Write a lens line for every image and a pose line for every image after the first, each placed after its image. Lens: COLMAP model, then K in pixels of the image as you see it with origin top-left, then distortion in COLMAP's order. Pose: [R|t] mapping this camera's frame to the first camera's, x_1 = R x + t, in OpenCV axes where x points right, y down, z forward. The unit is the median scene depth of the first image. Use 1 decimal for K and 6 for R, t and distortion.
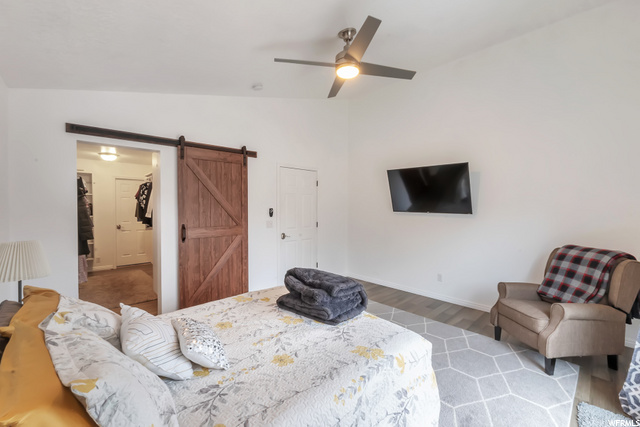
lens RADIAL K [[265.9, 0, 317.2], [0, 265.9, 213.1], [0, 0, 1]] dist [-0.000075, -0.000357]
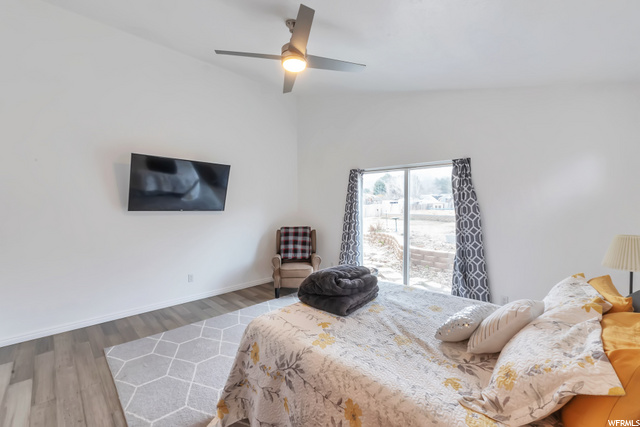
lens RADIAL K [[265.9, 0, 320.2], [0, 265.9, 210.3], [0, 0, 1]] dist [-0.000075, -0.000357]
pose [[-0.042402, -0.015430, 0.998981, -0.599619], [0.025704, 0.999533, 0.016529, -0.007286], [-0.998770, 0.026378, -0.041986, 0.658115]]
